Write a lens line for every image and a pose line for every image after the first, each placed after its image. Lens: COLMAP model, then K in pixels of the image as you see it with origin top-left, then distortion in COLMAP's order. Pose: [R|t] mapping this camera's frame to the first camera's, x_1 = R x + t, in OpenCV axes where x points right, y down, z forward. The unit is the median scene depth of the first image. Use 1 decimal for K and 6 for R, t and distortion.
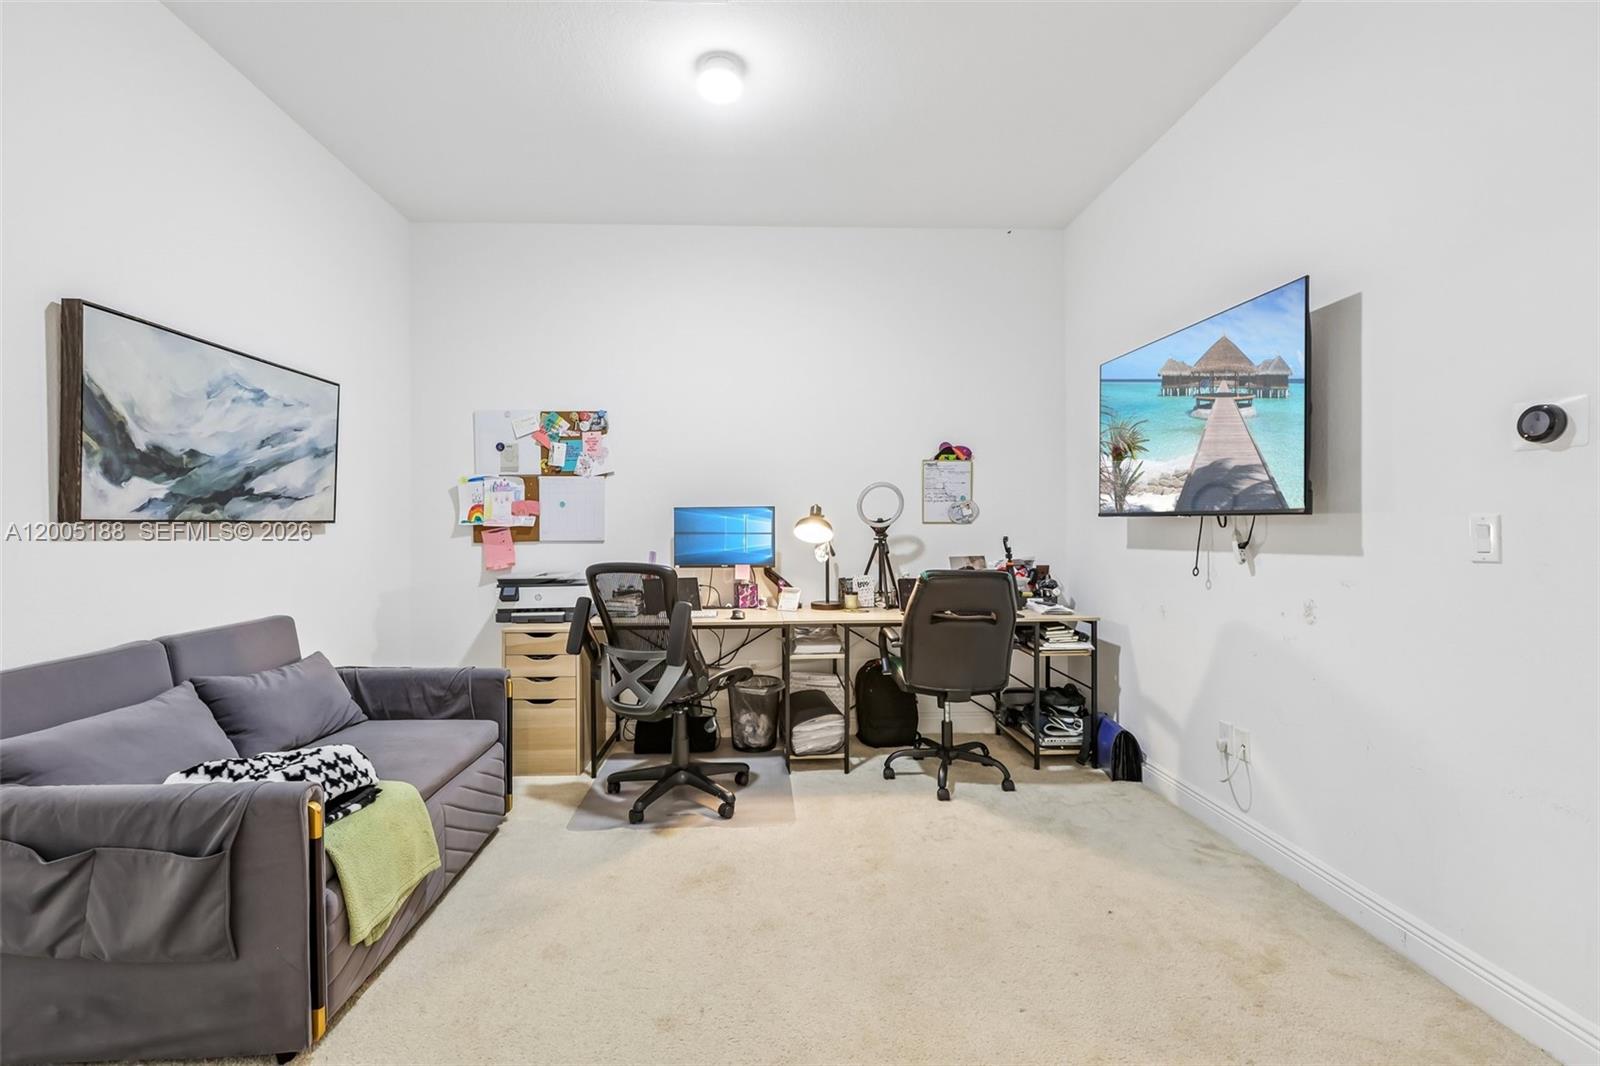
lens RADIAL K [[710.9, 0, 793.1], [0, 710.9, 526.2], [0, 0, 1]] dist [-0.005595, 0.004334]
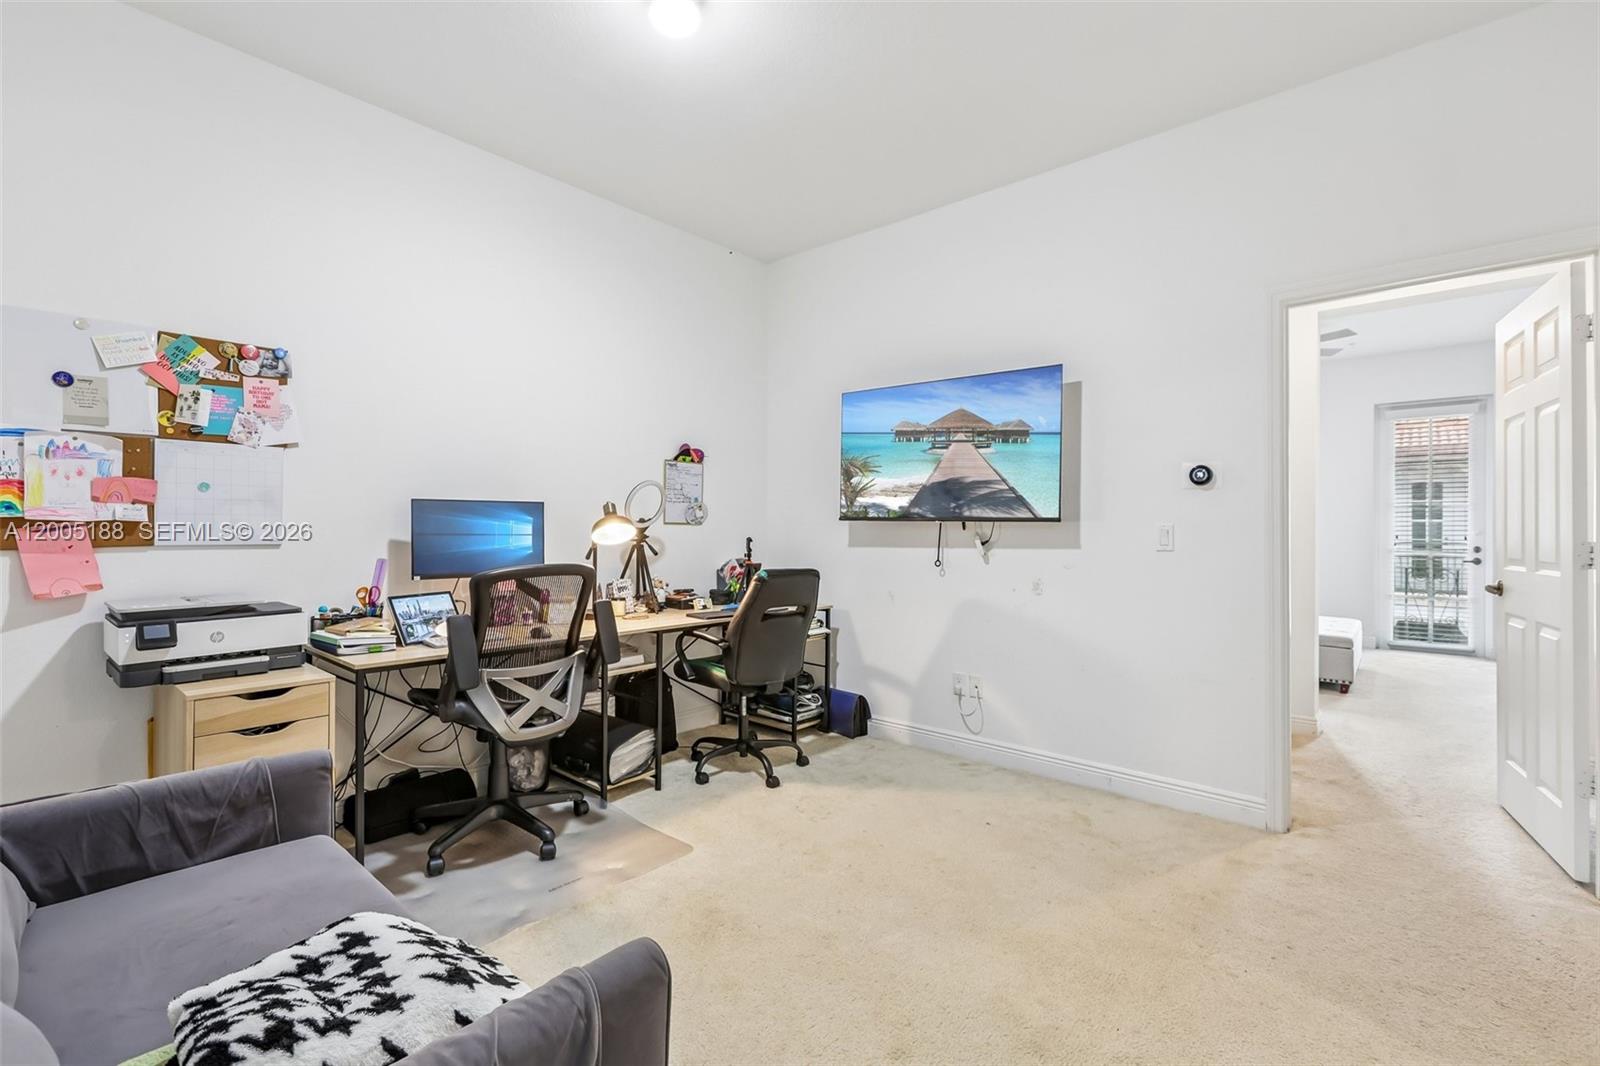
lens RADIAL K [[710.9, 0, 794.0], [0, 710.9, 529.8], [0, 0, 1]] dist [-0.005595, 0.004334]
pose [[0.696037, 0.005762, 0.717983, -0.473135], [-0.008103, 0.999967, -0.000170, 0.003389], [-0.717960, -0.005700, 0.696061, 0.221554]]
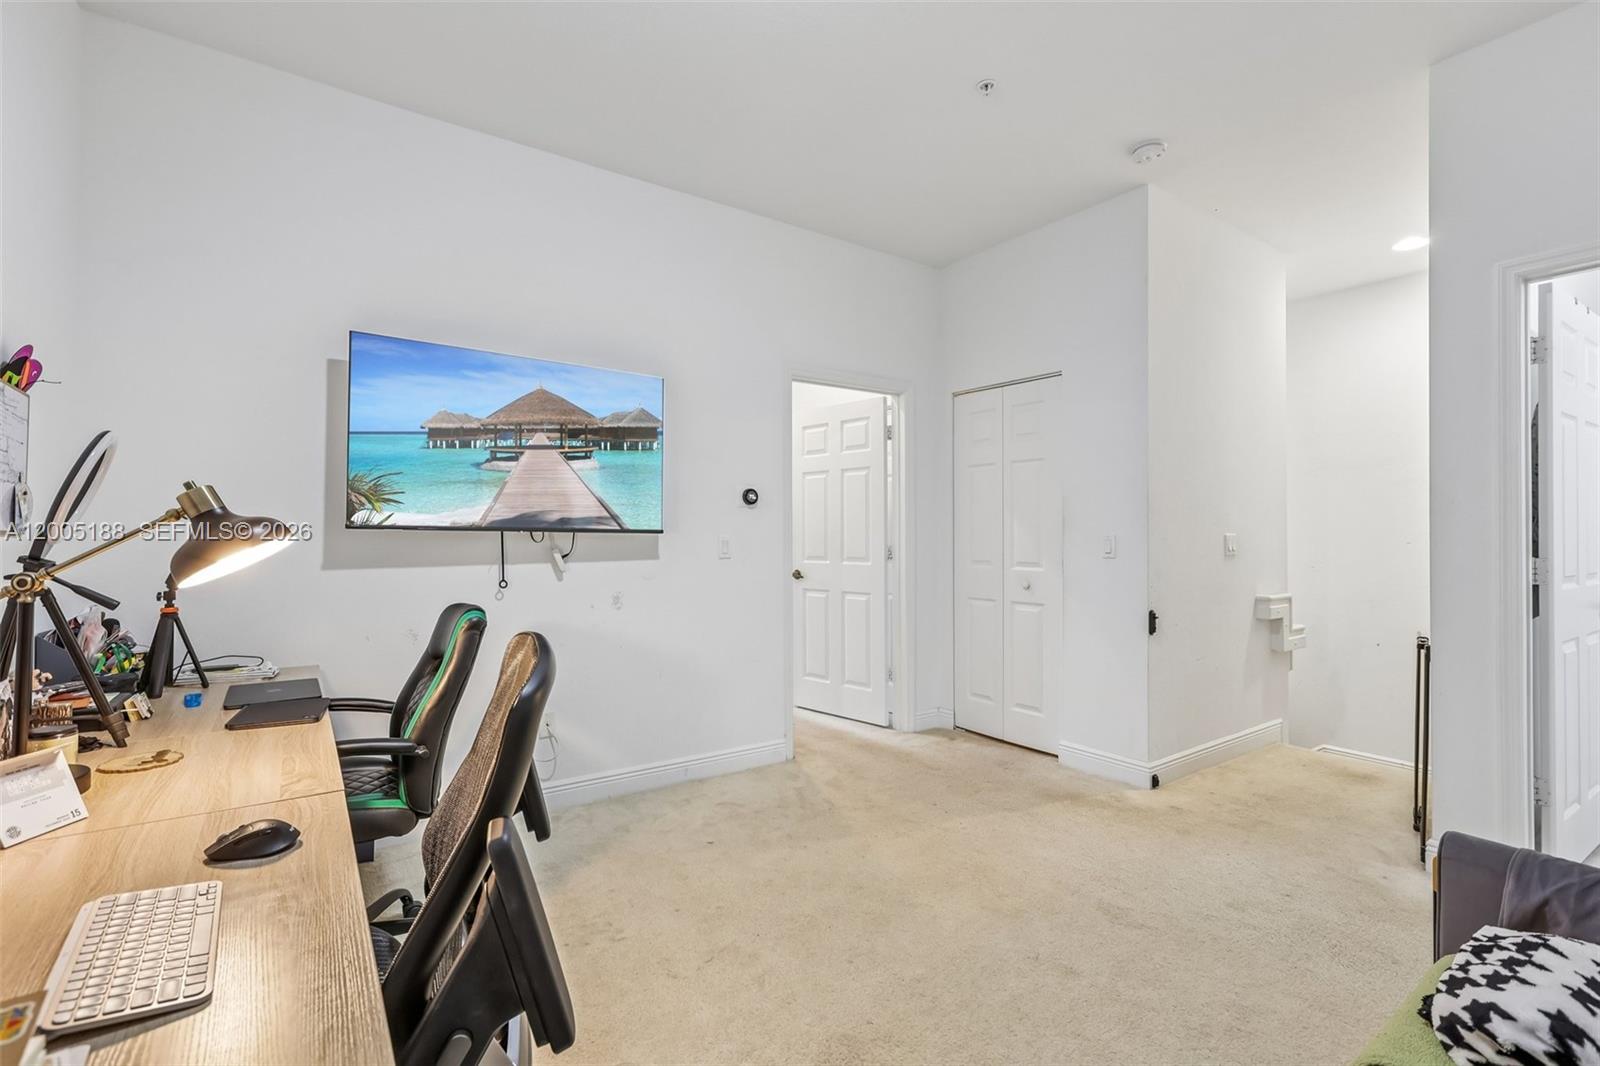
lens RADIAL K [[710.9, 0, 793.7], [0, 710.9, 534.4], [0, 0, 1]] dist [-0.005595, 0.004334]
pose [[-0.529337, 0.004657, 0.848399, -0.460266], [-0.002933, 0.999969, -0.007318, -0.002898], [-0.848406, -0.006362, -0.529307, 0.984310]]
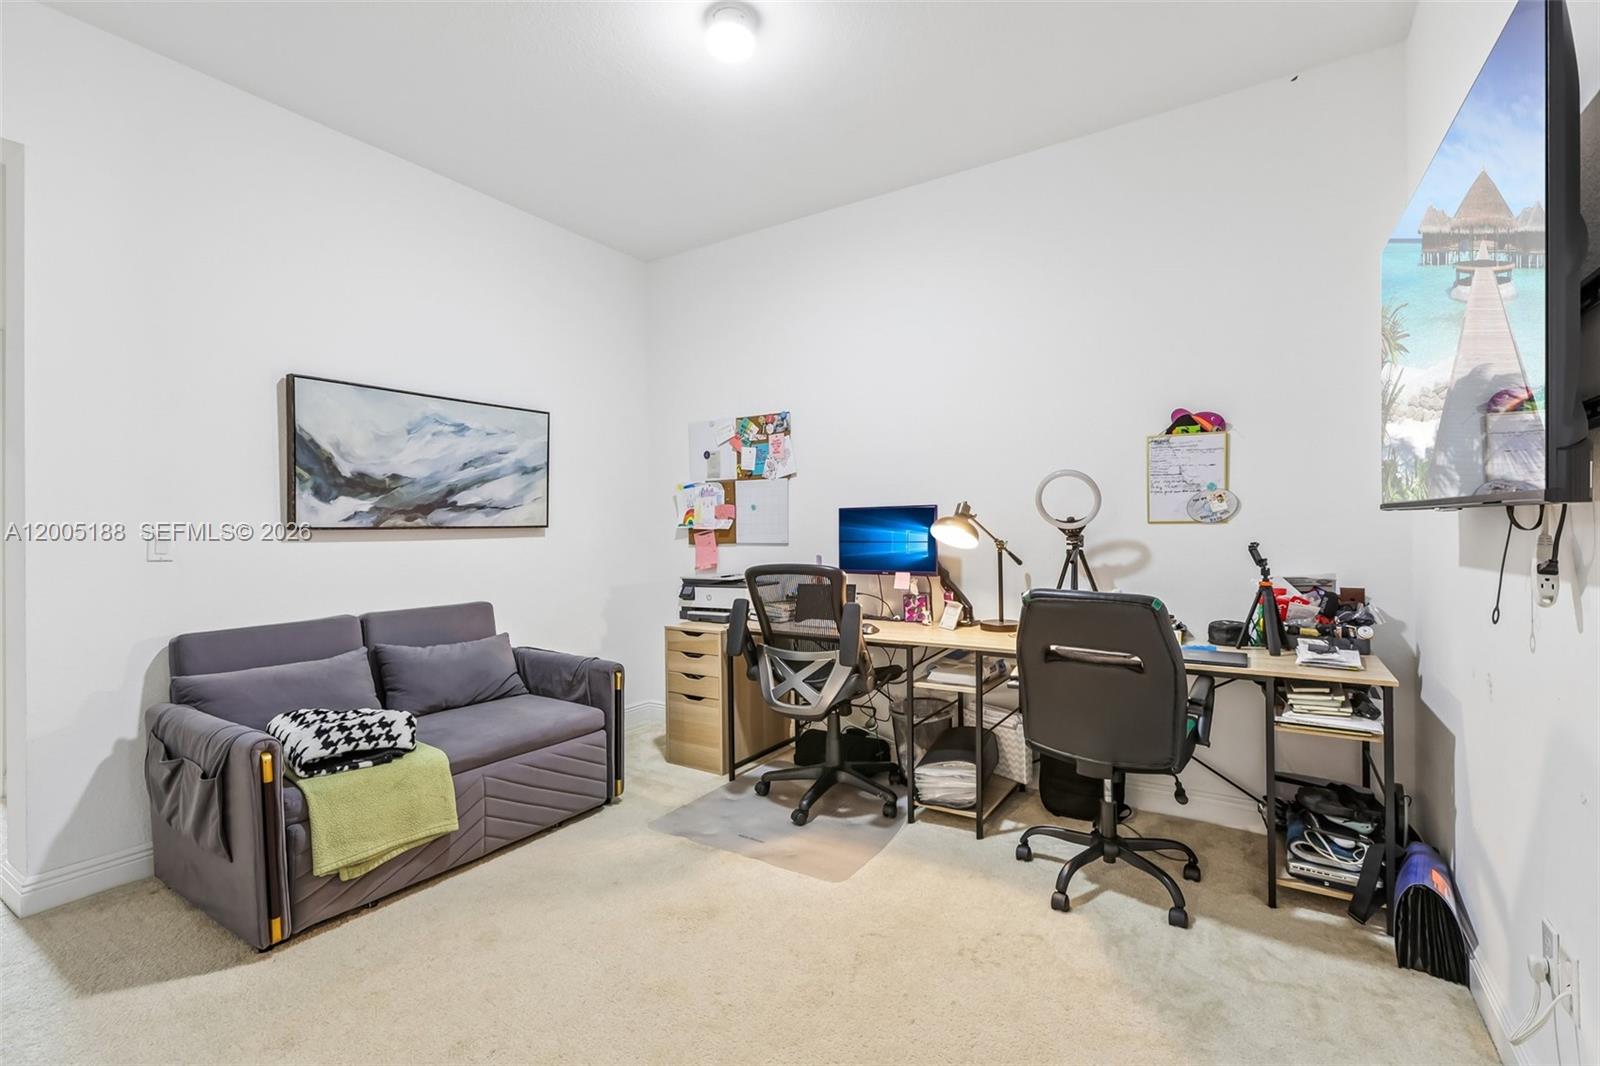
lens RADIAL K [[710.9, 0, 805.3], [0, 710.9, 531.1], [0, 0, 1]] dist [-0.005595, 0.004334]
pose [[0.816078, -0.001406, -0.577941, 0.375770], [0.005807, 0.999967, 0.005768, -0.002454], [0.577913, -0.008064, 0.816058, 0.240860]]
